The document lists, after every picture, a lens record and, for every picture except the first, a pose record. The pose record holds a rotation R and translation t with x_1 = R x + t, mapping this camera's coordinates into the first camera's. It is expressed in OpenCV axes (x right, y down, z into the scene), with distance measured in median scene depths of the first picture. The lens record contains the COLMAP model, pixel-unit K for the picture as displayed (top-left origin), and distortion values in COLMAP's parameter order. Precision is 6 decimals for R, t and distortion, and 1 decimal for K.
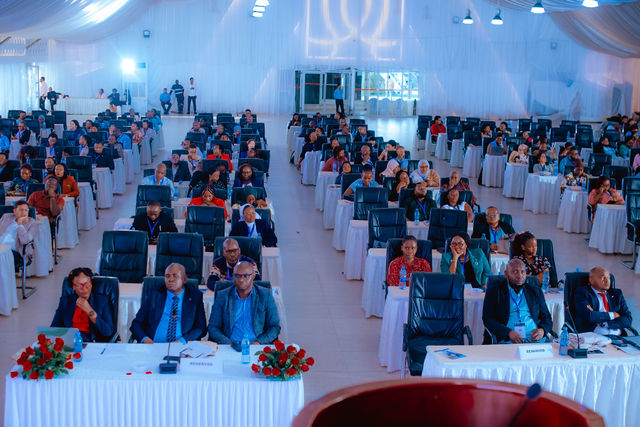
lens RADIAL K [[931.6, 0, 315.8], [0, 931.6, 212.5], [0, 0, 1]] dist [-0.117824, 0.000000]
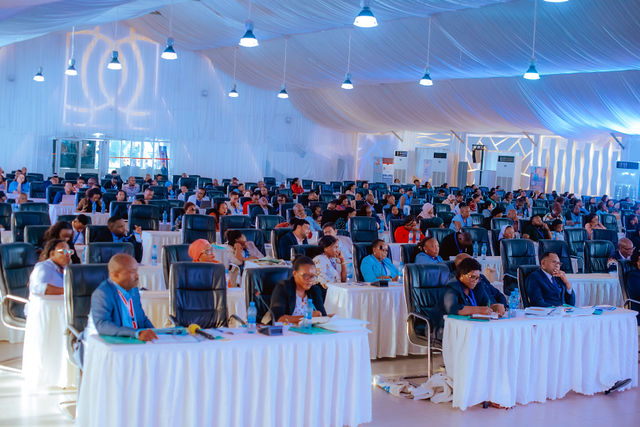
lens RADIAL K [[931.6, 0, 321.7], [0, 931.6, 214.7], [0, 0, 1]] dist [-0.117824, 0.000000]
pose [[0.889808, -0.008201, 0.456262, -0.217323], [0.046130, 0.996333, -0.072055, 0.013435], [-0.453998, 0.085162, 0.886923, 0.006287]]
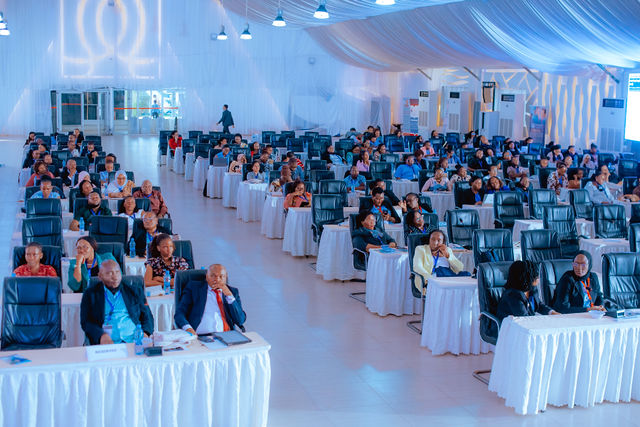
lens RADIAL K [[931.6, 0, 318.3], [0, 931.6, 212.9], [0, 0, 1]] dist [-0.117824, 0.000000]
pose [[0.976050, -0.039280, 0.213969, 0.040409], [0.044293, 0.998844, -0.018684, 0.005607], [-0.212988, 0.027713, 0.976662, 0.003578]]
